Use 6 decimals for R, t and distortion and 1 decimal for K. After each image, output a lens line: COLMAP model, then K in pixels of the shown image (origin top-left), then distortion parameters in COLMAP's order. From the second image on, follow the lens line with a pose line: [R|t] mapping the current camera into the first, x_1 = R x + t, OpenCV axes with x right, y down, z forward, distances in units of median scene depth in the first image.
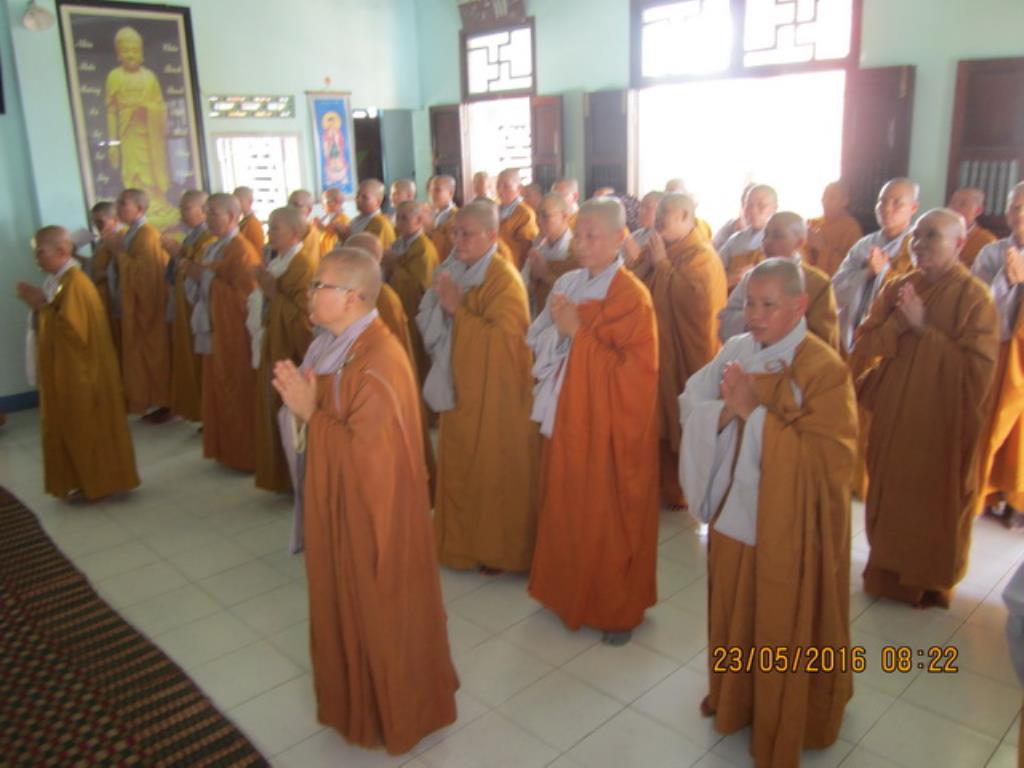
lens RADIAL K [[844.5, 0, 515.6], [0, 844.5, 383.2], [0, 0, 1]] dist [-0.055296, 0.011871]
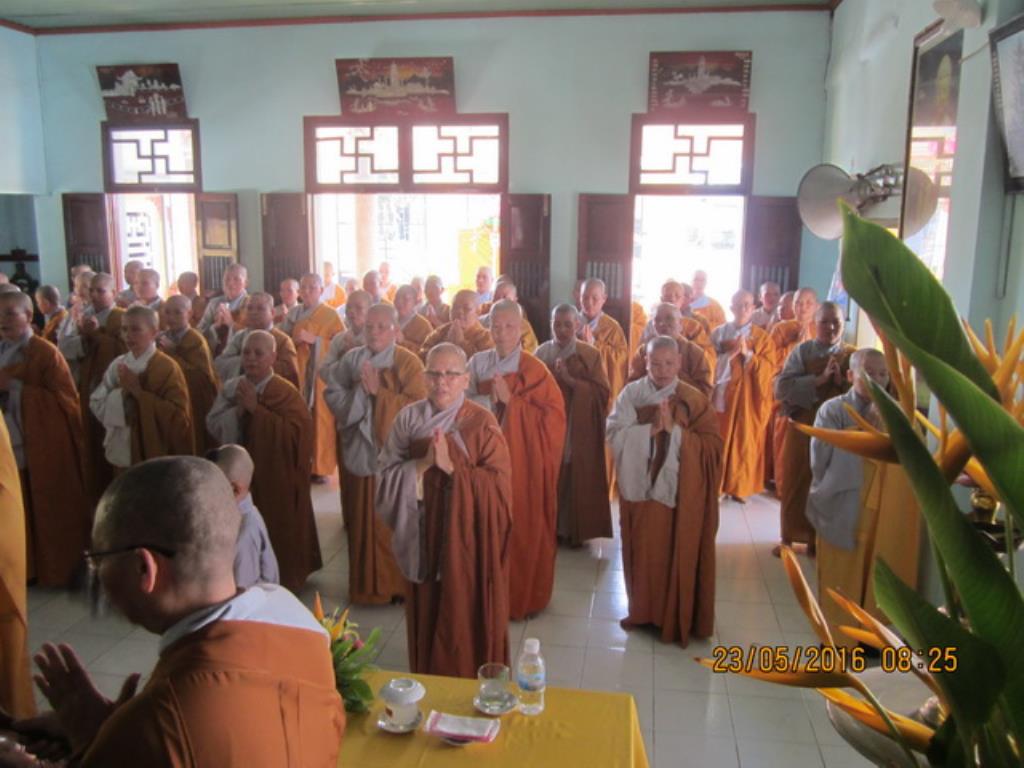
lens RADIAL K [[834.5, 0, 512.0], [0, 834.5, 384.0], [0, 0, 1]] dist [-0.043052, 0.006162]
pose [[0.805881, -0.074223, 0.587407, -0.298131], [0.122608, 0.991527, -0.042923, -0.009042], [-0.579244, 0.106611, 0.808152, -0.047966]]
